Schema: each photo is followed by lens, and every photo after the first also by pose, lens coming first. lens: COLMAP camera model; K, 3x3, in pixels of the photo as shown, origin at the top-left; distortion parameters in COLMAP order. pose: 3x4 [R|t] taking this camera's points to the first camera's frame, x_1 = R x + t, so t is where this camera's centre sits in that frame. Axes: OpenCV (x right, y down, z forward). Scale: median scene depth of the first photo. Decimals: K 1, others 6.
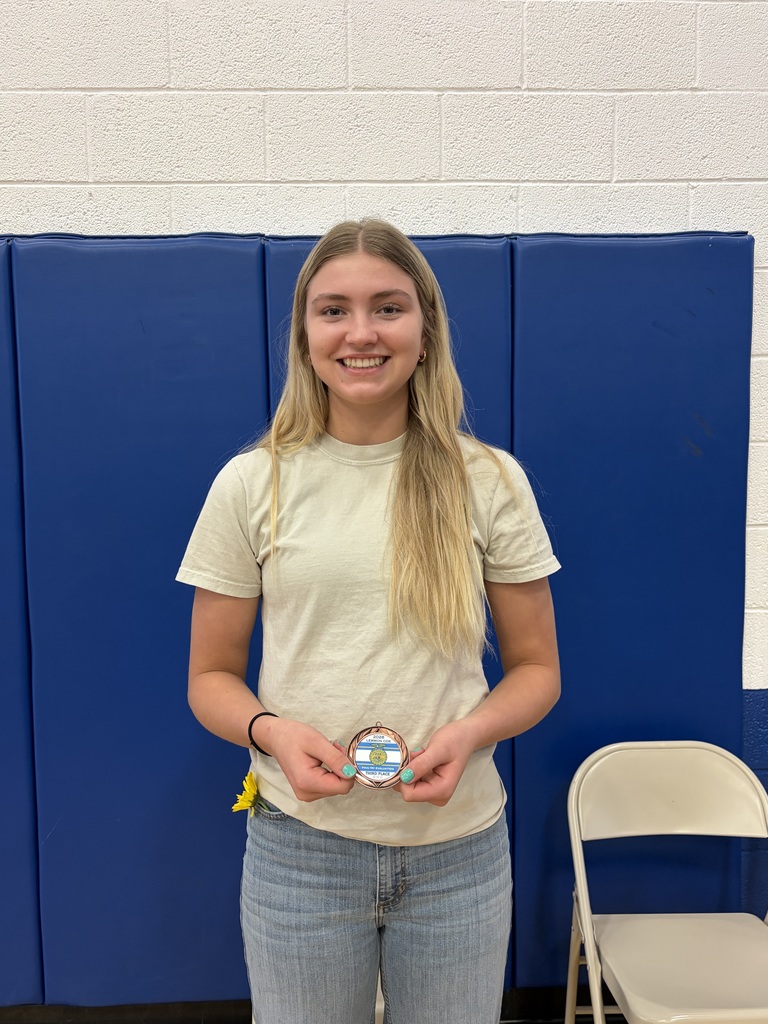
lens RADIAL K [[851.4, 0, 383.5], [0, 851.4, 516.6], [0, 0, 1]] dist [0.004661, 0.026280]
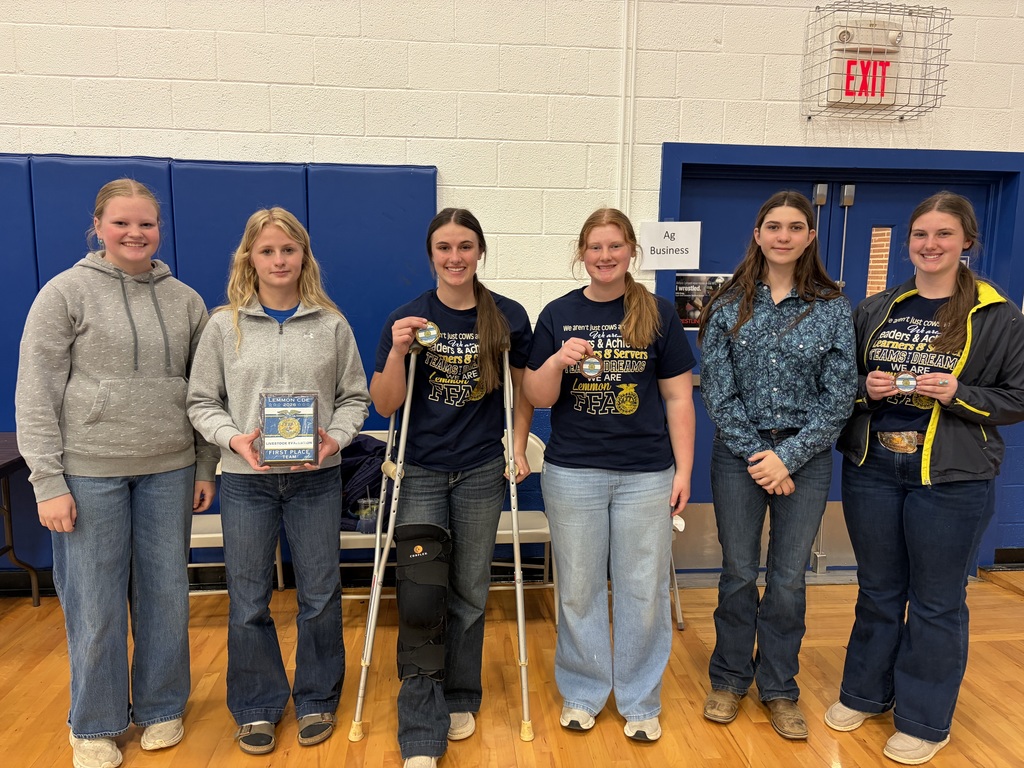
lens RADIAL K [[778.1, 0, 511.2], [0, 778.1, 389.0], [0, 0, 1]] dist [0.028758, -0.027458]
pose [[0.998044, 0.017382, 0.060045, 0.501975], [-0.021155, 0.997802, 0.062797, 0.047929], [-0.058821, -0.063945, 0.996218, -0.771935]]
